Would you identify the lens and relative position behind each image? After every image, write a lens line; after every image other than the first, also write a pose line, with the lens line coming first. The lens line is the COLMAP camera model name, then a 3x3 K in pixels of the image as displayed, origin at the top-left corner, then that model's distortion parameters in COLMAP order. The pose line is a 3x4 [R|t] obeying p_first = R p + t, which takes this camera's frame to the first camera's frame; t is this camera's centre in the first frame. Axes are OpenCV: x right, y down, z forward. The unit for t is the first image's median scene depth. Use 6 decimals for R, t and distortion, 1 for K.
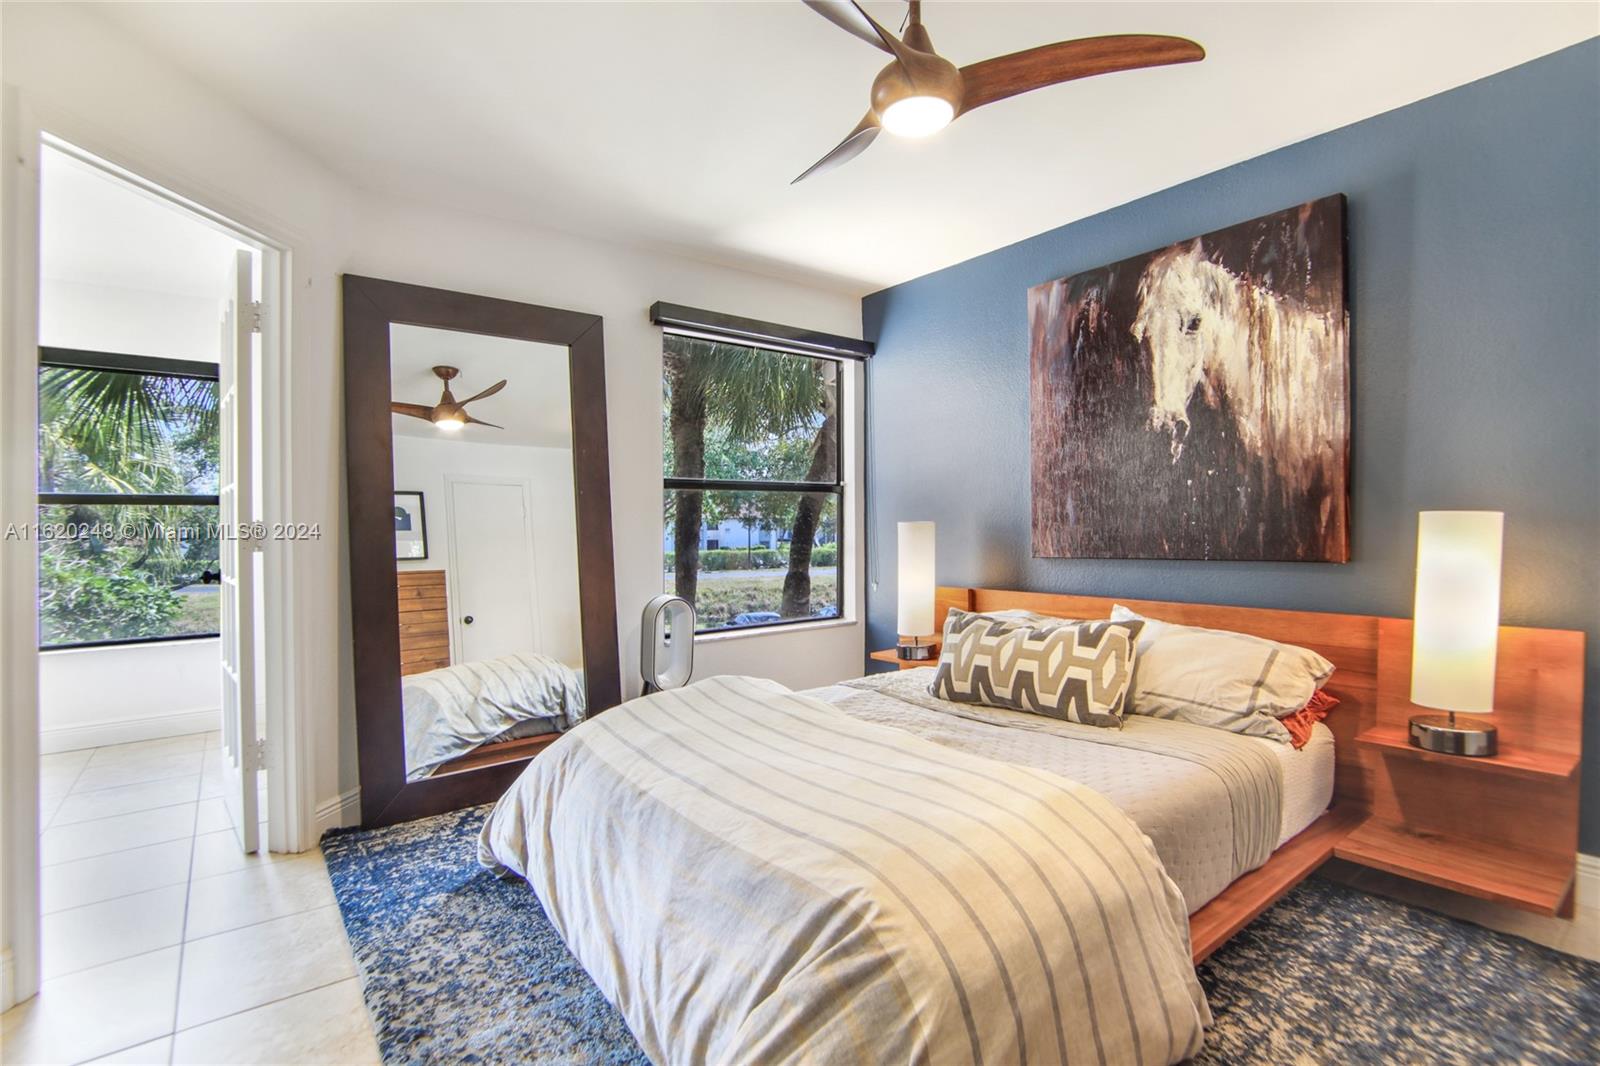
lens RADIAL K [[752.6, 0, 798.2], [0, 752.6, 530.3], [0, 0, 1]] dist [-0.036014, 0.008900]
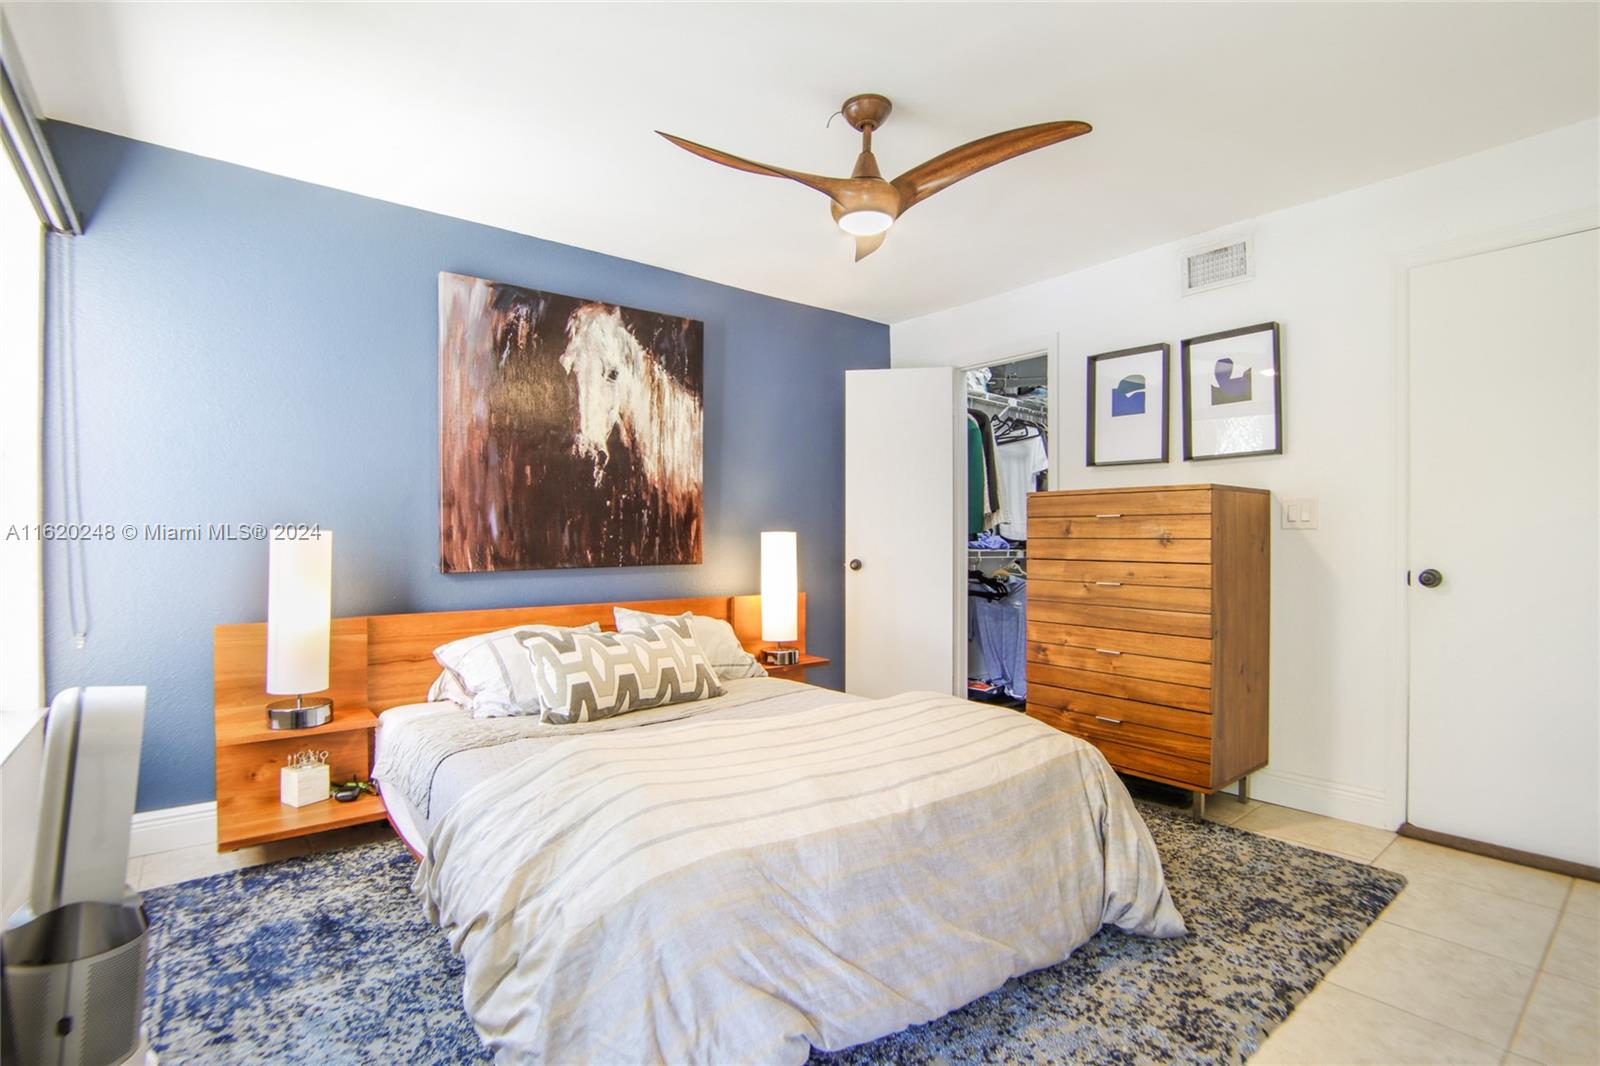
lens RADIAL K [[752.6, 0, 802.2], [0, 752.6, 539.0], [0, 0, 1]] dist [-0.036014, 0.008900]
pose [[-0.012222, 0.001797, 0.999924, -0.717765], [-0.003702, 0.999991, -0.001842, -0.004422], [-0.999918, -0.003724, -0.012215, 0.710933]]
